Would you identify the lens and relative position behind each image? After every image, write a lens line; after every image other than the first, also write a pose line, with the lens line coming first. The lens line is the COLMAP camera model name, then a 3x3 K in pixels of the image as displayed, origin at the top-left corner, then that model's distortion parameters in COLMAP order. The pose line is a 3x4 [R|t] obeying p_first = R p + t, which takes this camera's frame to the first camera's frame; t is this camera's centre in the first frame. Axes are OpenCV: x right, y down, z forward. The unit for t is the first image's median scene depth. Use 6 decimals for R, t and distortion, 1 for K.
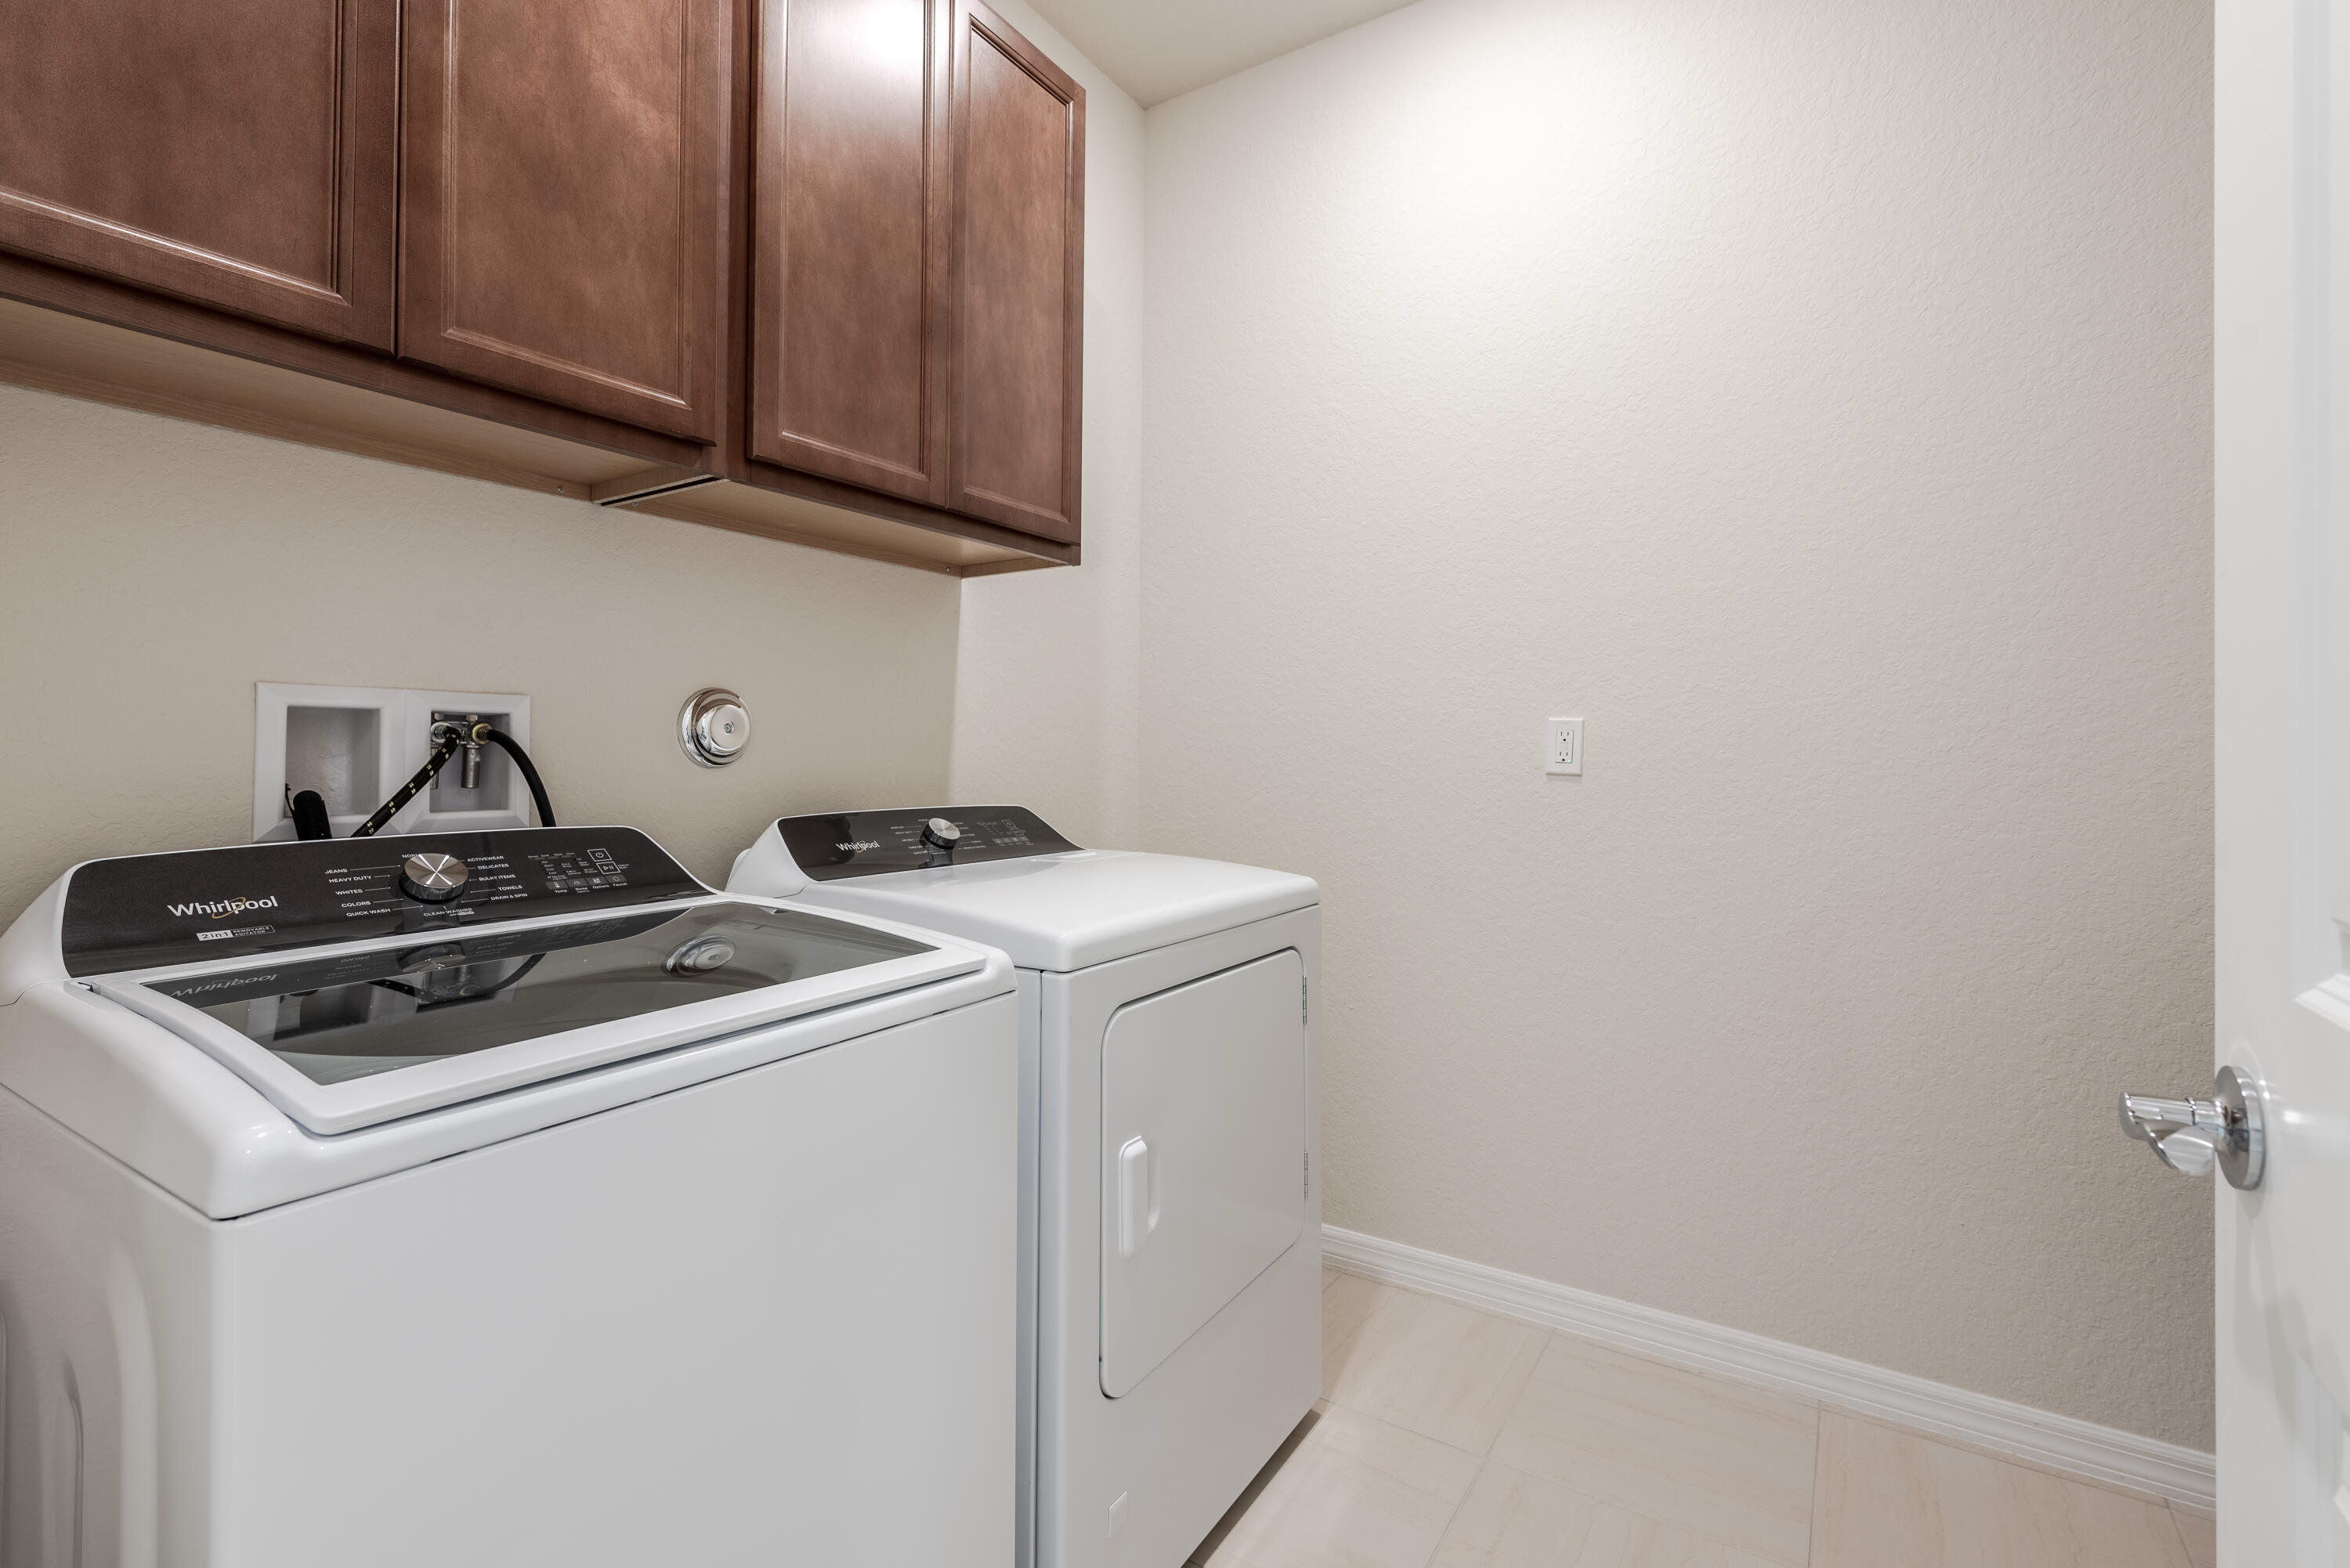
lens RADIAL K [[1080.8, 0, 1186.2], [0, 1080.8, 765.1], [0, 0, 1]] dist [0.007956, -0.004155]
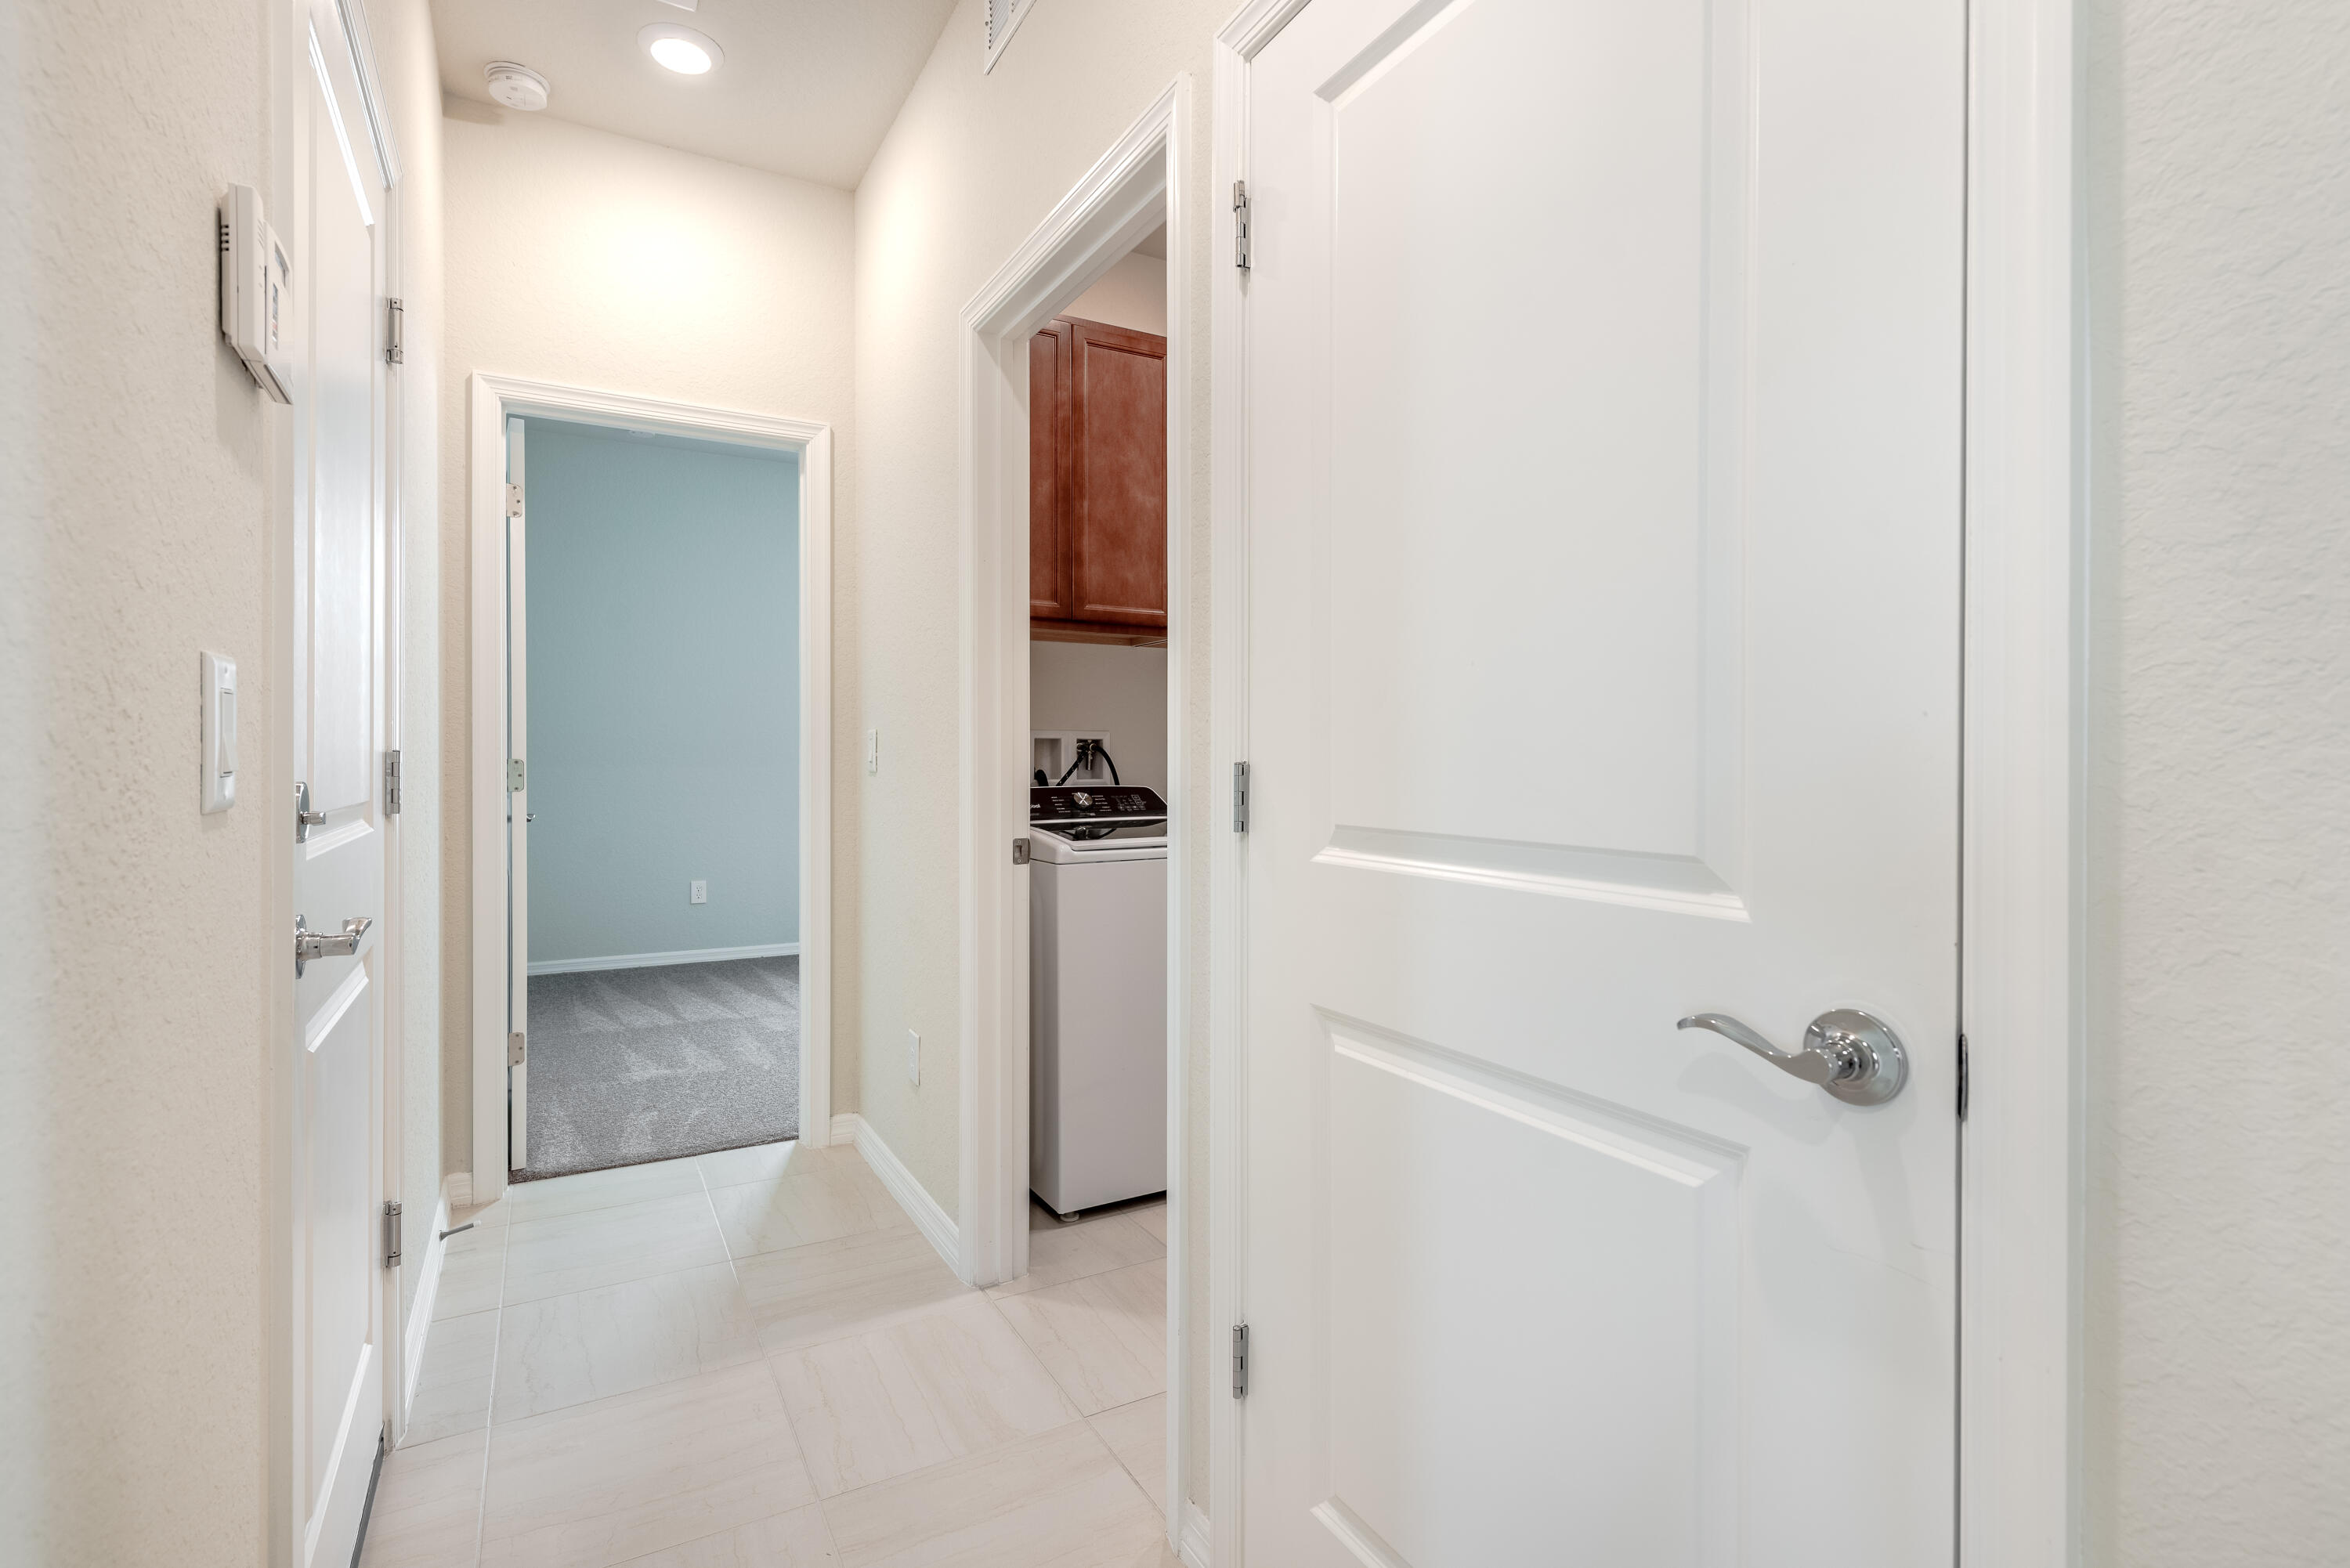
lens RADIAL K [[1080.8, 0, 1170.9], [0, 1080.8, 772.3], [0, 0, 1]] dist [0.007956, -0.004155]
pose [[0.891224, -0.005159, -0.453534, 0.698091], [0.010248, 0.999909, 0.008765, 0.008118], [0.453447, -0.012460, 0.891196, -1.248034]]
